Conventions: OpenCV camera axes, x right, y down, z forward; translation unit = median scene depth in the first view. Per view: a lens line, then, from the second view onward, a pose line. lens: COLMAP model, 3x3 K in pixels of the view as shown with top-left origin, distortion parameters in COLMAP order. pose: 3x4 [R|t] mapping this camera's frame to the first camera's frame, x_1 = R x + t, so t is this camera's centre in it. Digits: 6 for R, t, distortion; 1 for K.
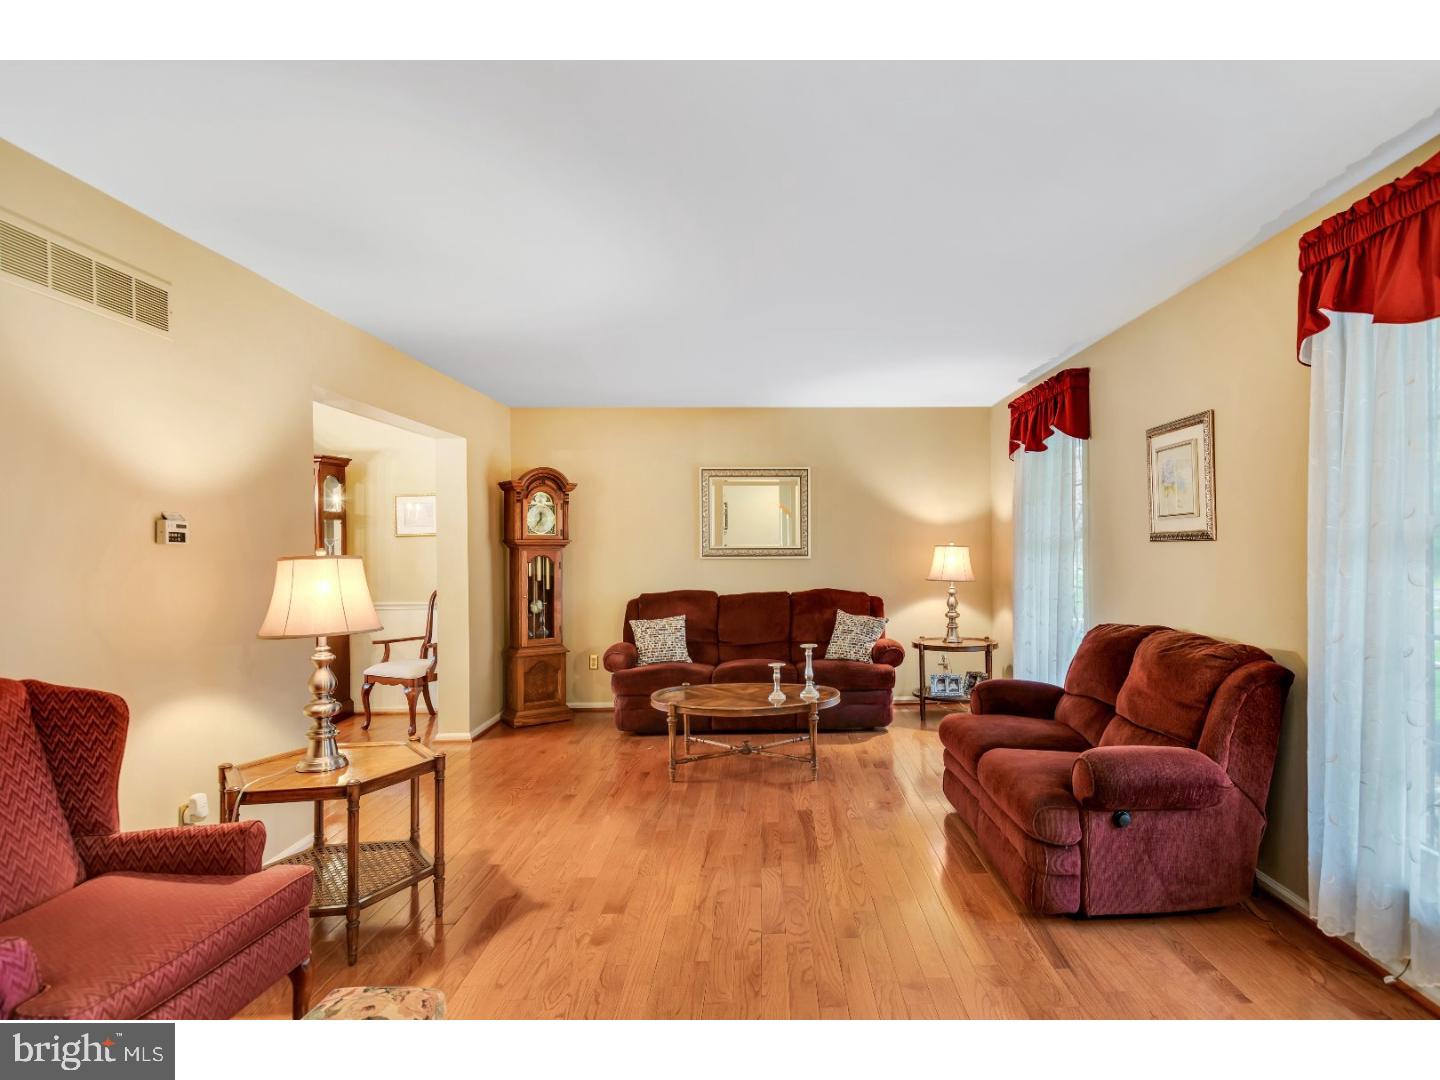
lens RADIAL K [[723.5, 0, 720.7], [0, 723.5, 543.5], [0, 0, 1]] dist [0.036494, -0.003821]
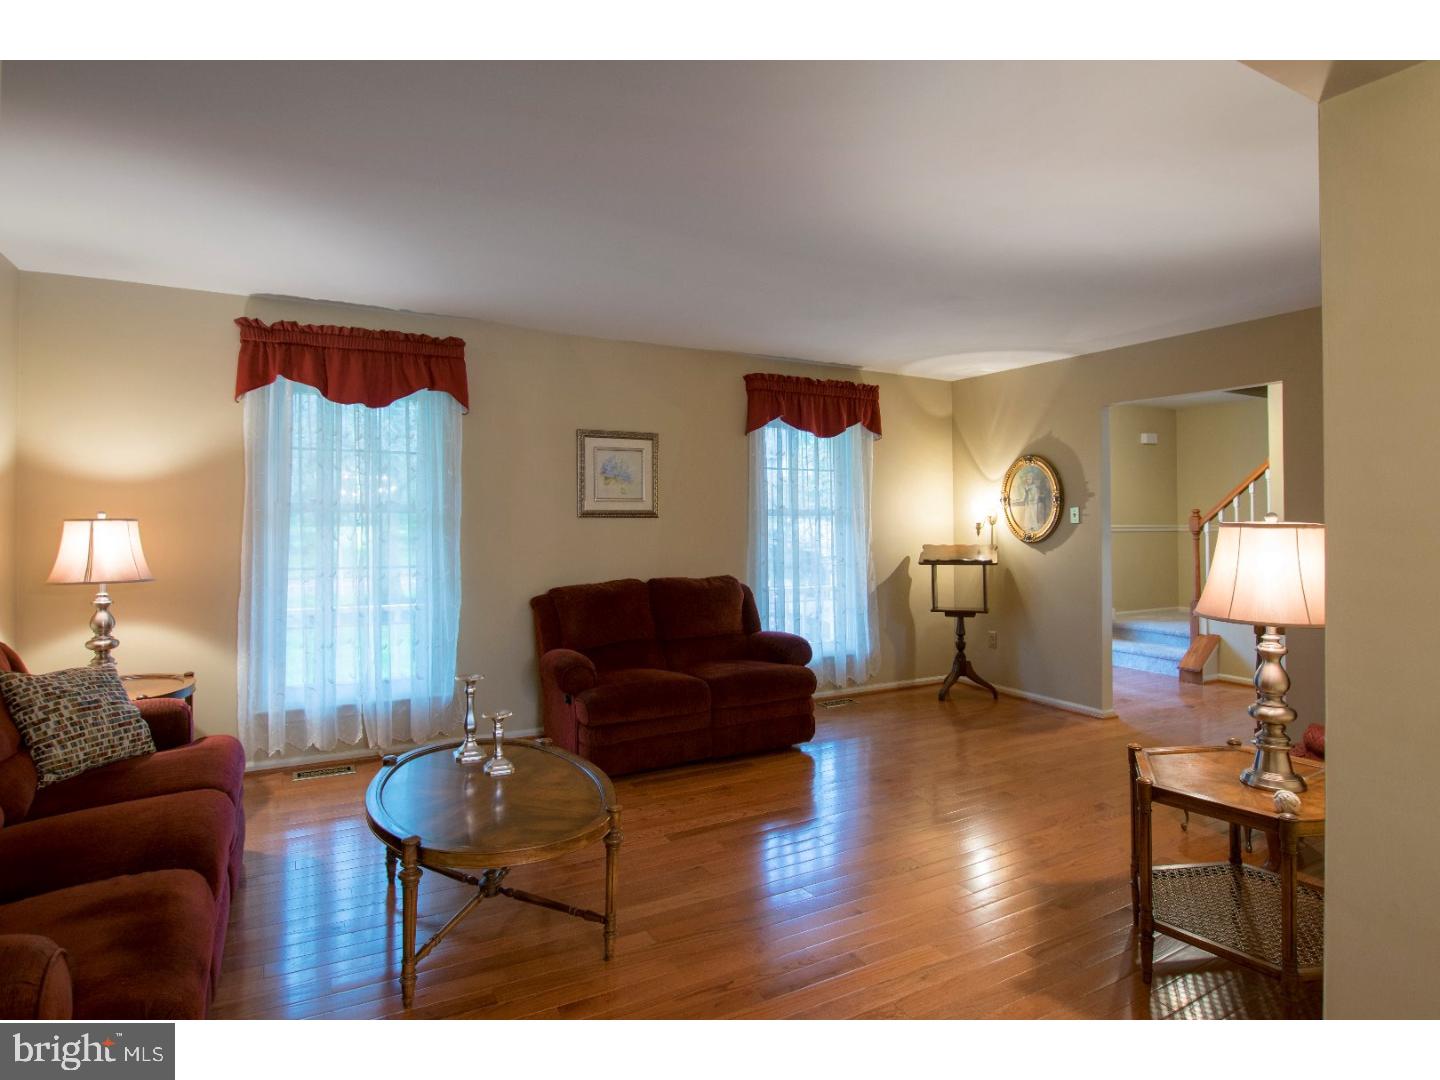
lens RADIAL K [[772.4, 0, 716.1], [0, 772.4, 529.3], [0, 0, 1]] dist [-0.003094, -0.000526]
pose [[-0.476520, 0.005284, 0.879148, -0.707329], [0.003627, 0.999985, -0.004044, 0.024060], [-0.879156, 0.001262, -0.476533, 1.437703]]
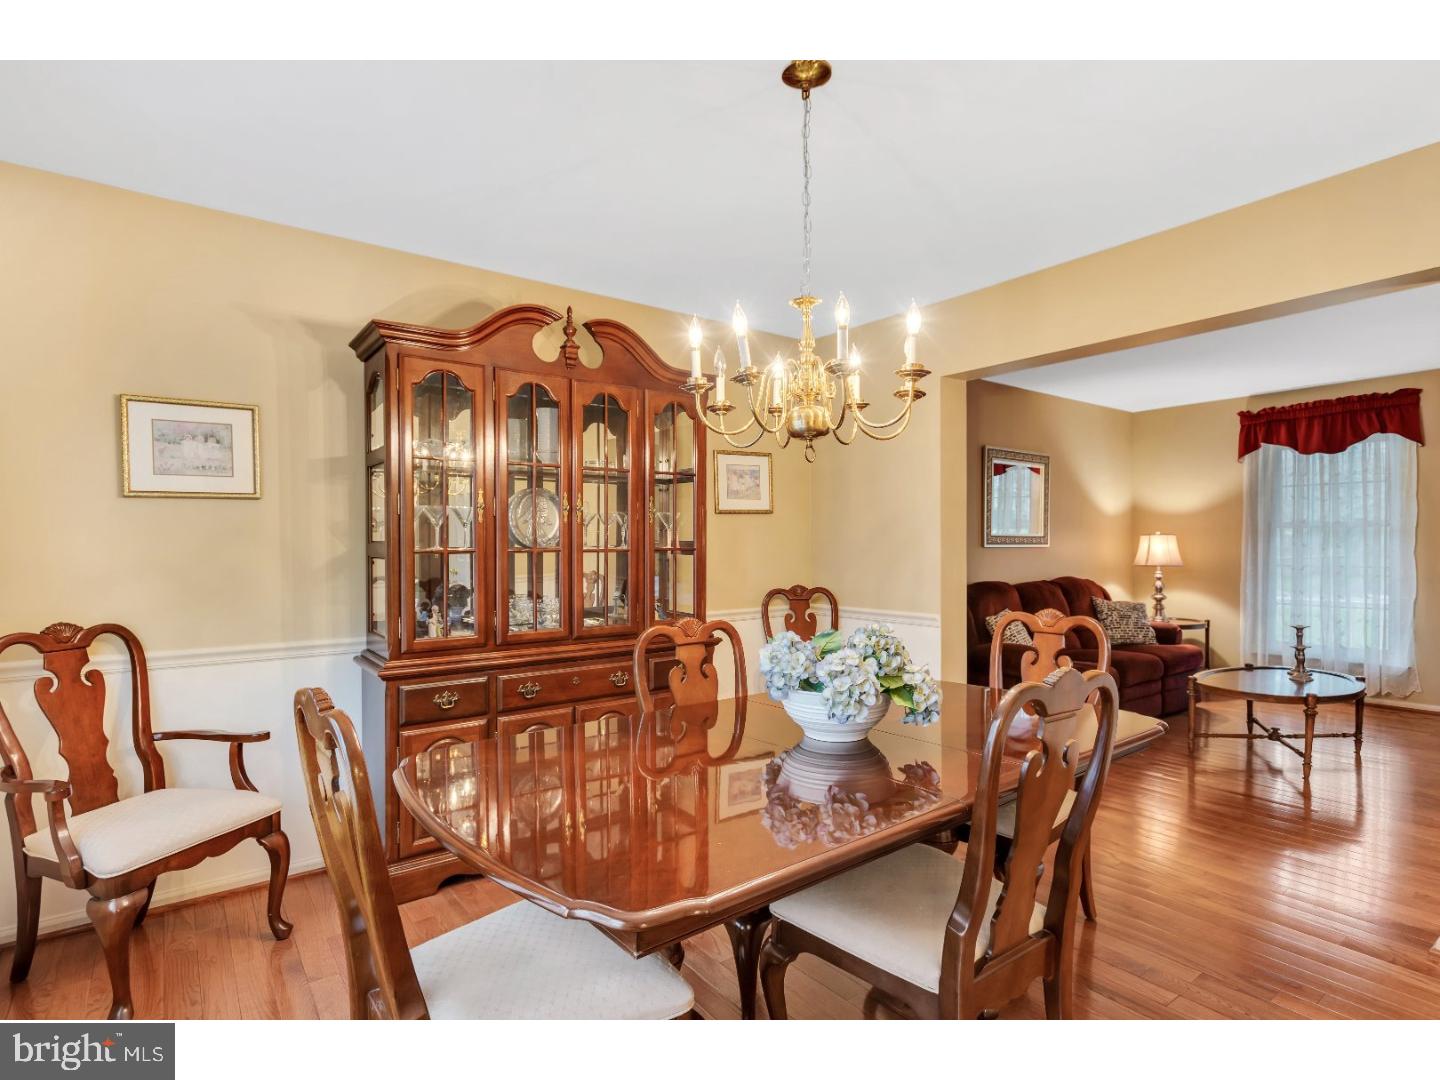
lens RADIAL K [[723.5, 0, 713.2], [0, 723.5, 543.2], [0, 0, 1]] dist [0.036494, -0.003821]
pose [[0.797530, -0.000504, 0.603279, -1.488023], [0.004823, 0.999973, -0.005541, 0.031060], [-0.603260, 0.007328, 0.797511, 0.858121]]
